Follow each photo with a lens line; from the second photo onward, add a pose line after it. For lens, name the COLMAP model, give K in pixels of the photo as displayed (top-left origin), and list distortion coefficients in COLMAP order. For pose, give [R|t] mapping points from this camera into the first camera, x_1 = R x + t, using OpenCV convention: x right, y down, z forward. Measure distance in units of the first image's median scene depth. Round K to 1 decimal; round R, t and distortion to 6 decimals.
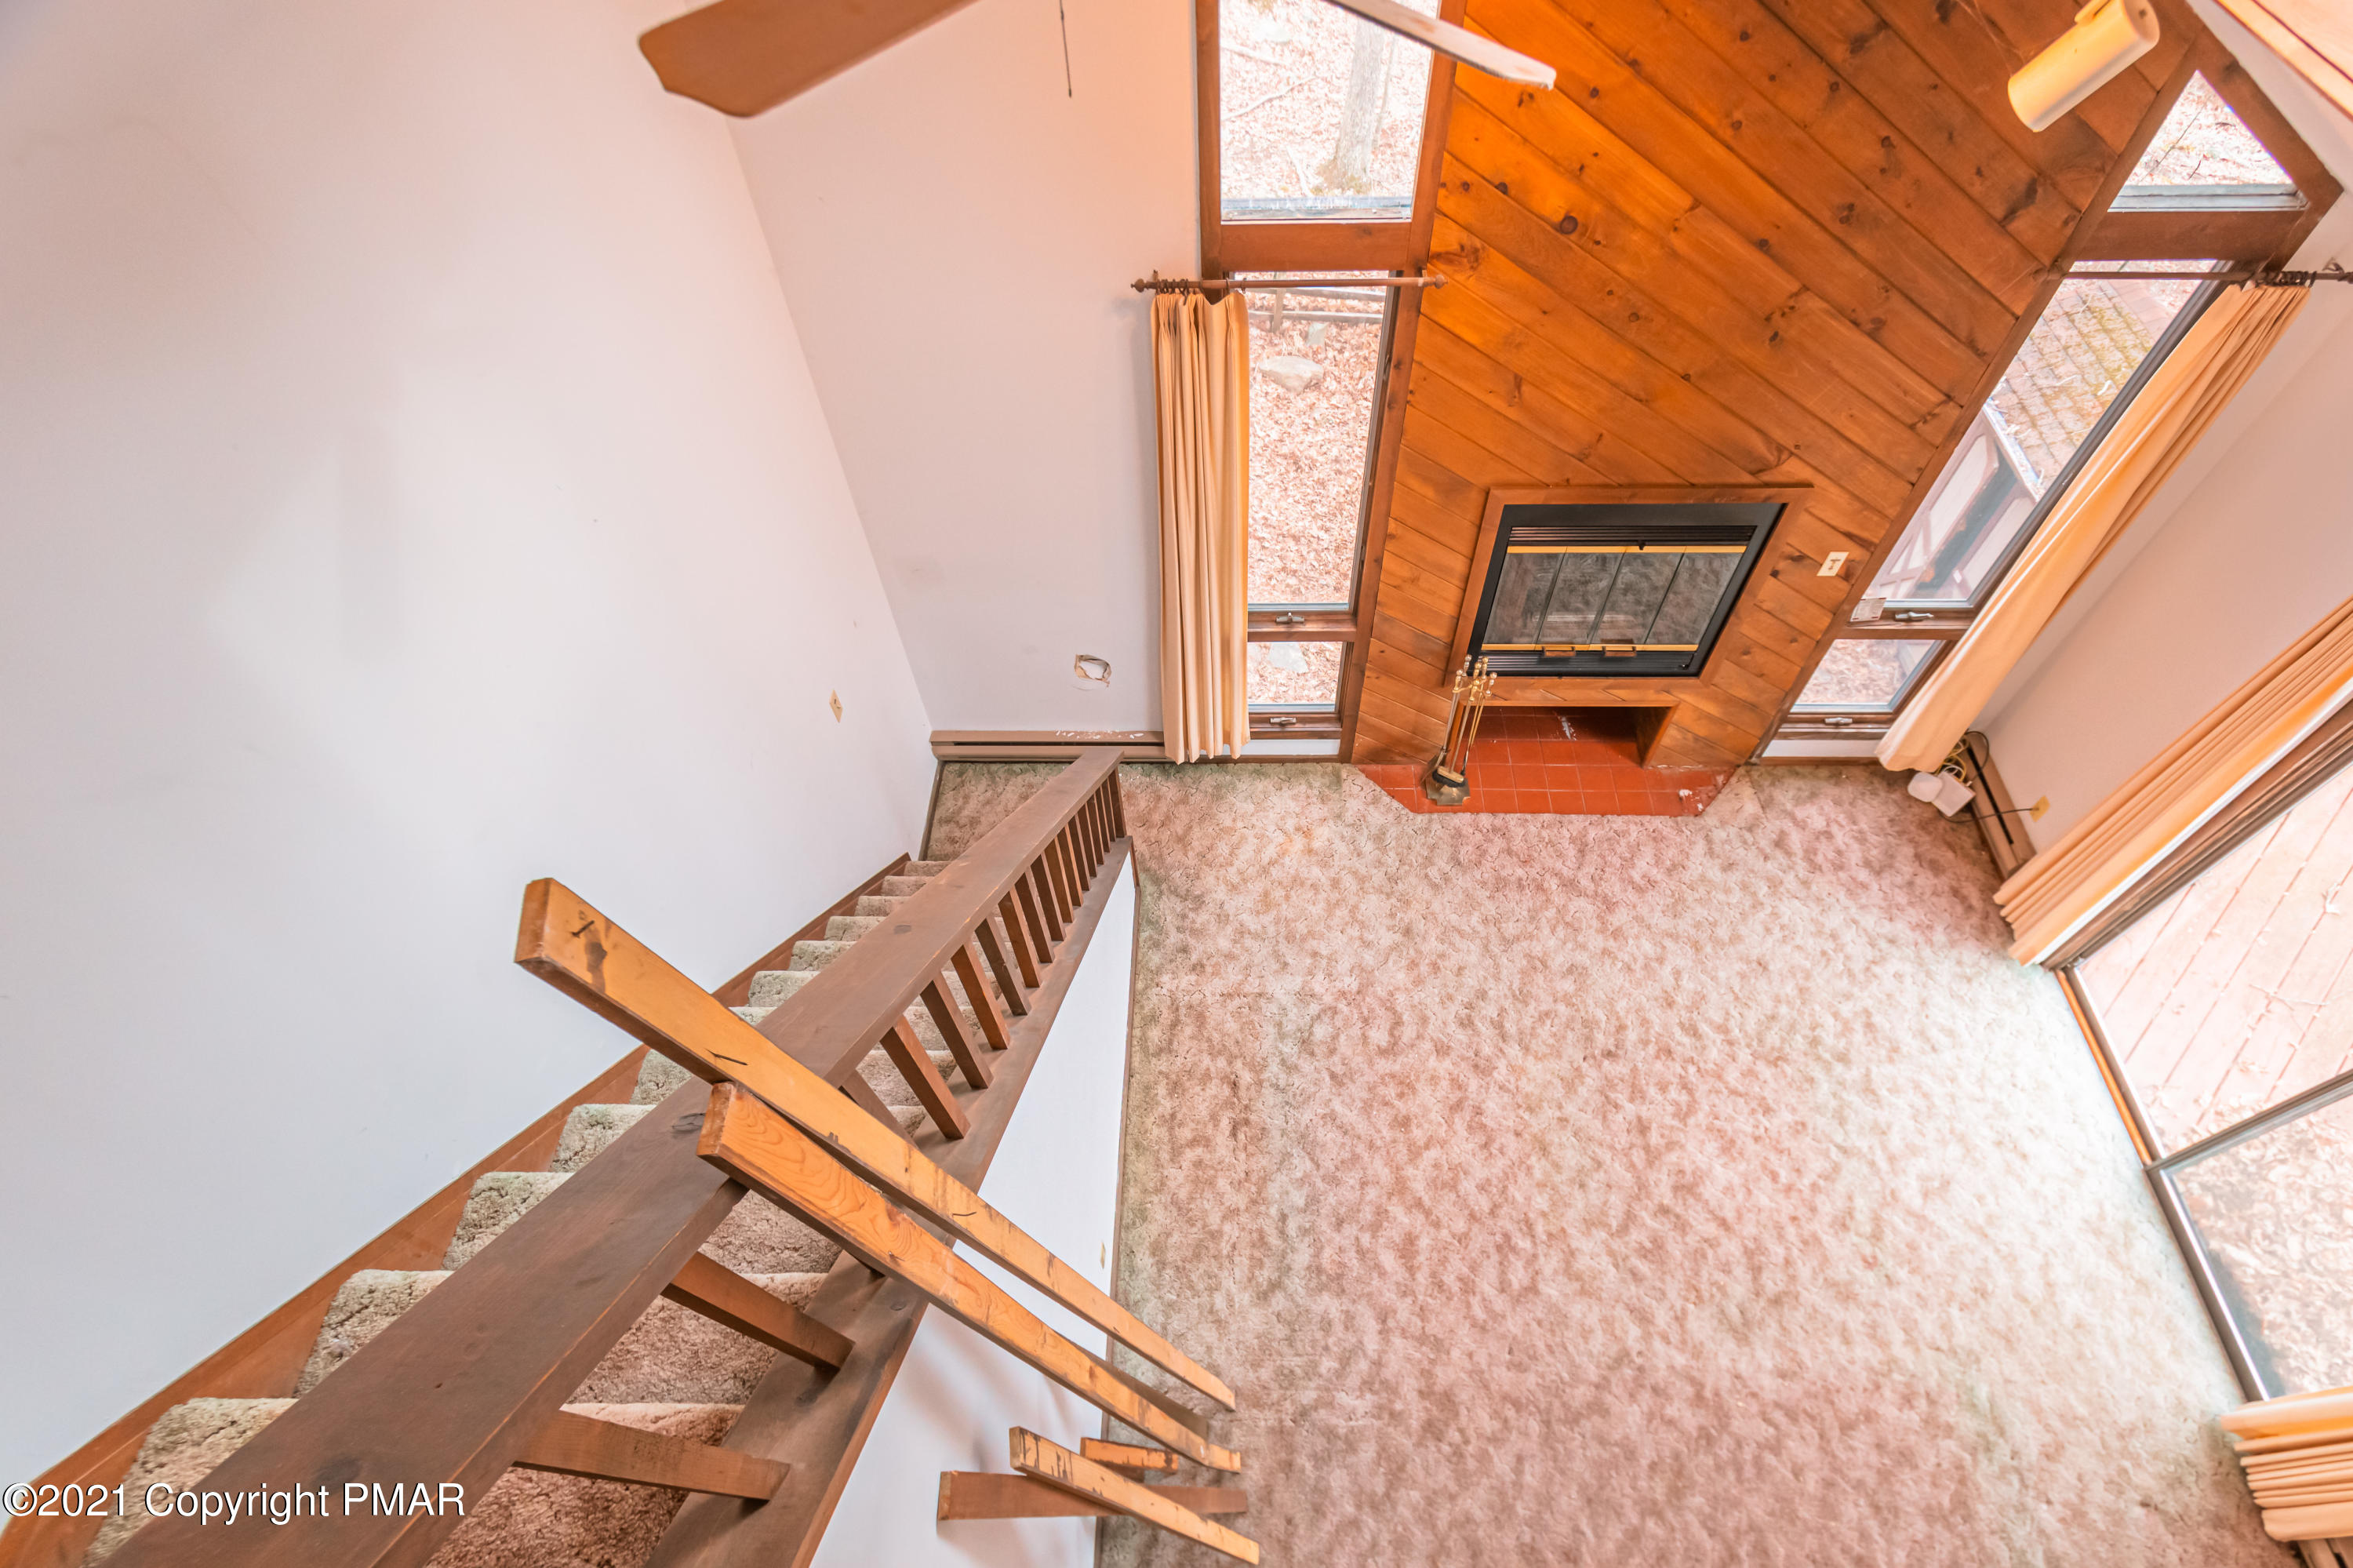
lens RADIAL K [[1106.1, 0, 1197.2], [0, 1106.1, 873.4], [0, 0, 1]] dist [0.006728, -0.002648]
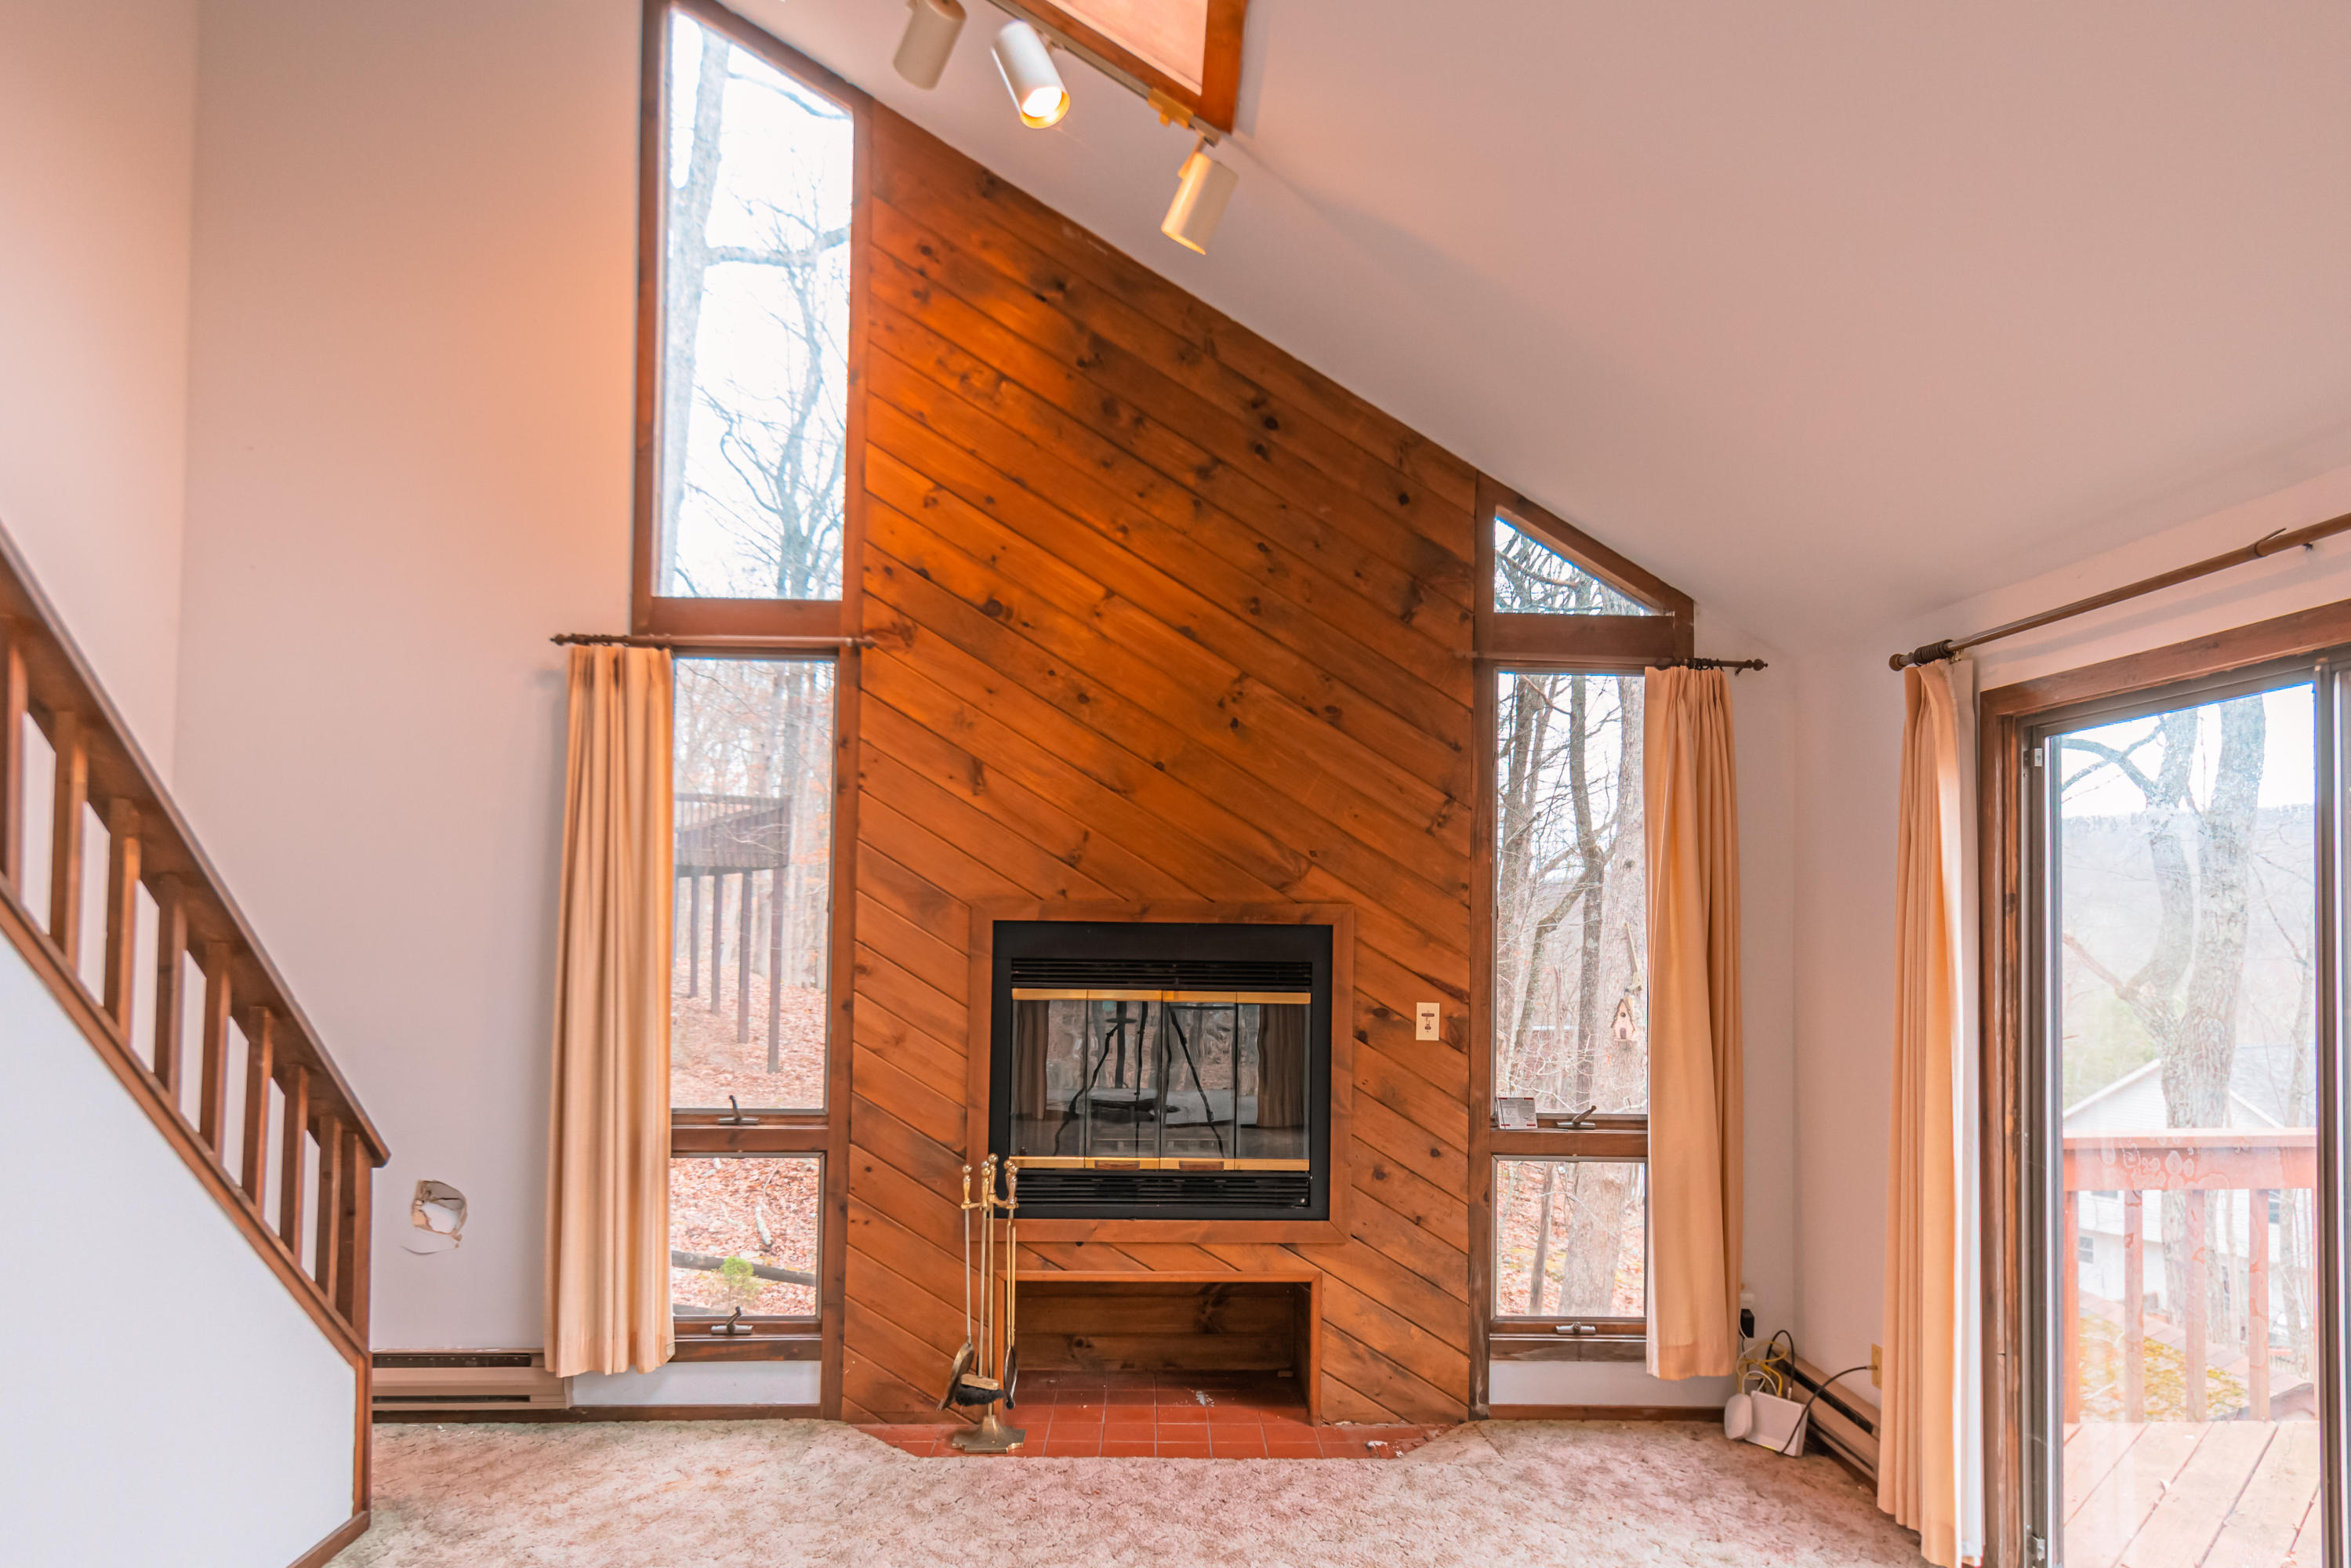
lens RADIAL K [[1447.2, 0, 1207.5], [0, 1447.2, 879.0], [0, 0, 1]] dist [0.019734, -0.000780]
pose [[0.997762, 0.025521, 0.061807, 0.399787], [0.039616, 0.519029, -0.853838, 0.623813], [-0.053870, 0.854375, 0.516857, 0.441586]]
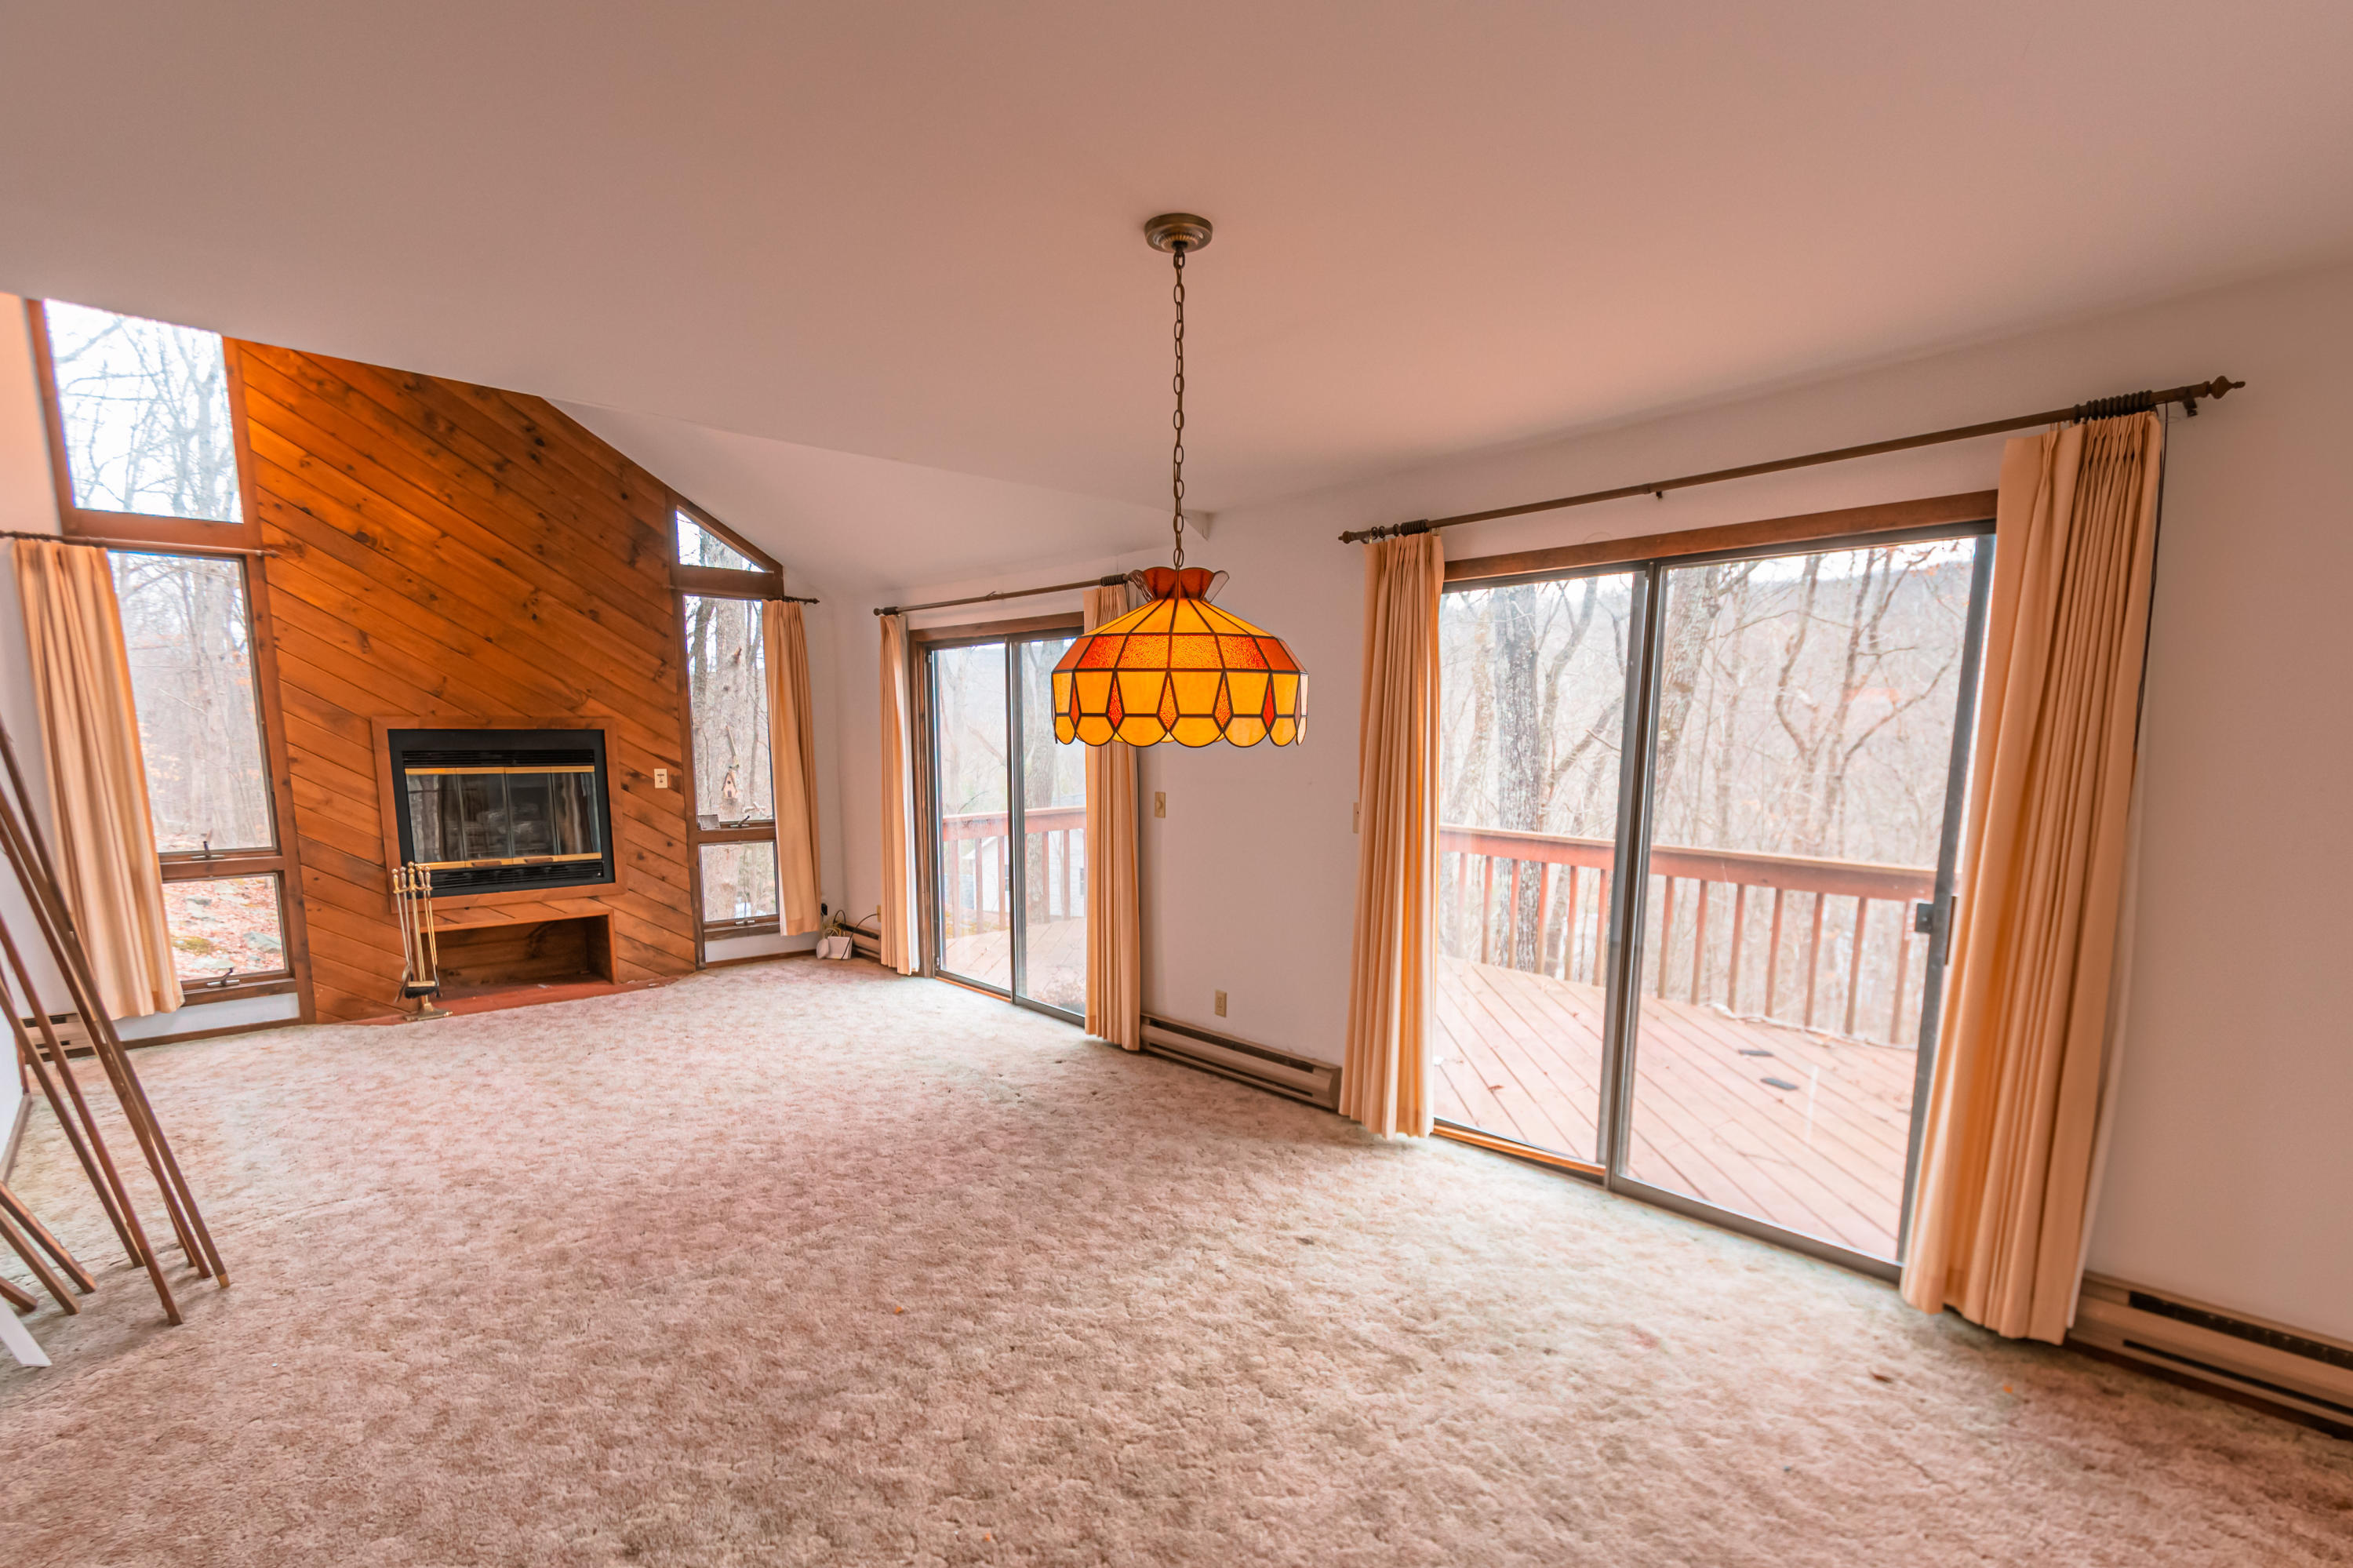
lens RADIAL K [[1106.1, 0, 1172.4], [0, 1106.1, 884.6], [0, 0, 1]] dist [0.006728, -0.002648]
pose [[0.725901, -0.084539, 0.682584, 0.025224], [0.572234, 0.624833, -0.531162, 1.199331], [-0.381597, 0.776168, 0.501943, 0.071185]]
